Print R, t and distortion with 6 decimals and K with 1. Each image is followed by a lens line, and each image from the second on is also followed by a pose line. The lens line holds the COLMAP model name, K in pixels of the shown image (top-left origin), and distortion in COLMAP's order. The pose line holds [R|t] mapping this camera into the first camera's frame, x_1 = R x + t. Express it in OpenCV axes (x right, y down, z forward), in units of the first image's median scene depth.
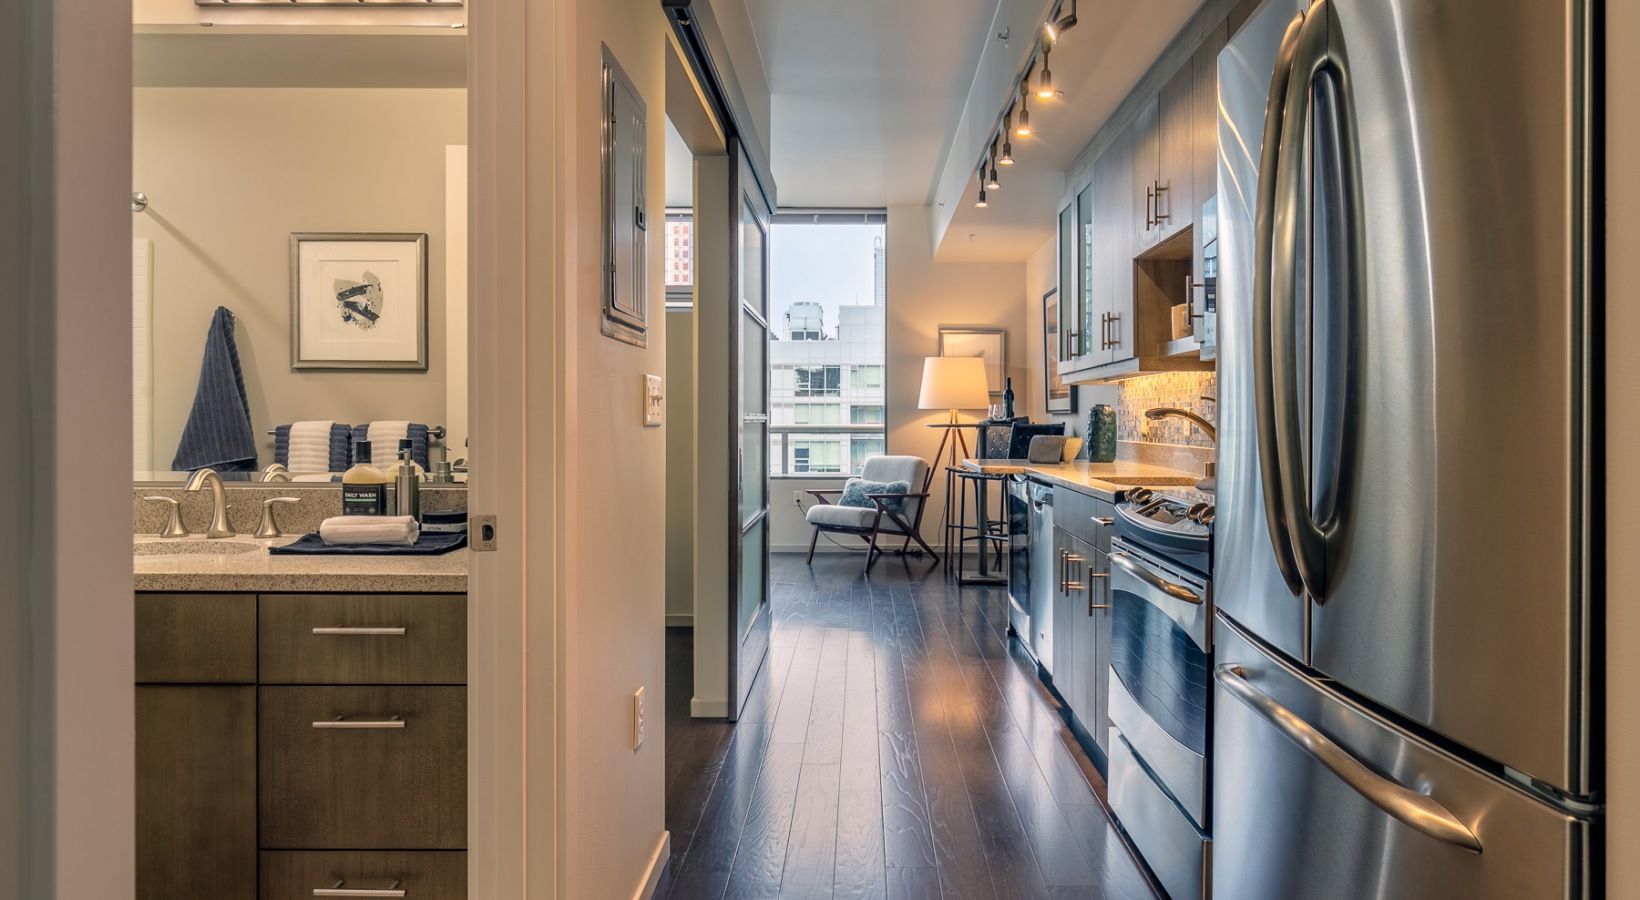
lens RADIAL K [[922.1, 0, 831.8], [0, 922.1, 426.0], [0, 0, 1]] dist [0.002485, 0.001157]
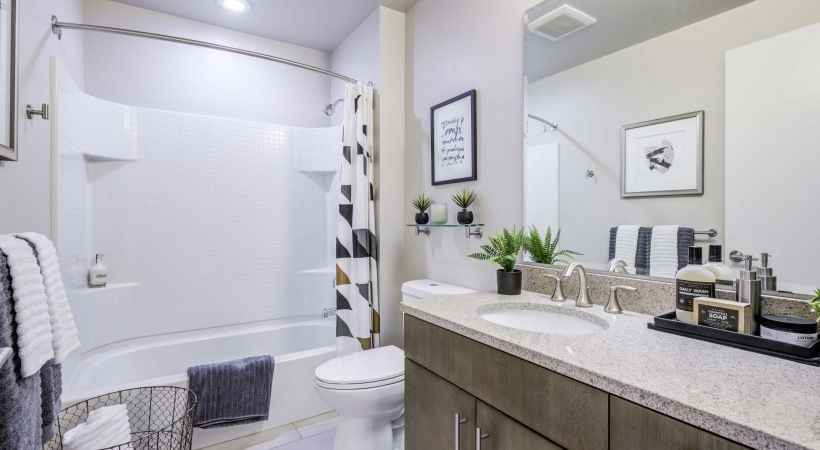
lens RADIAL K [[379.7, 0, 411.9], [0, 379.7, 214.6], [0, 0, 1]] dist [0.001300, 0.000843]
pose [[0.521432, -0.008141, -0.853254, -0.148362], [-0.008986, 0.999847, -0.015032, -0.011091], [0.853245, 0.015505, 0.521279, 0.232804]]
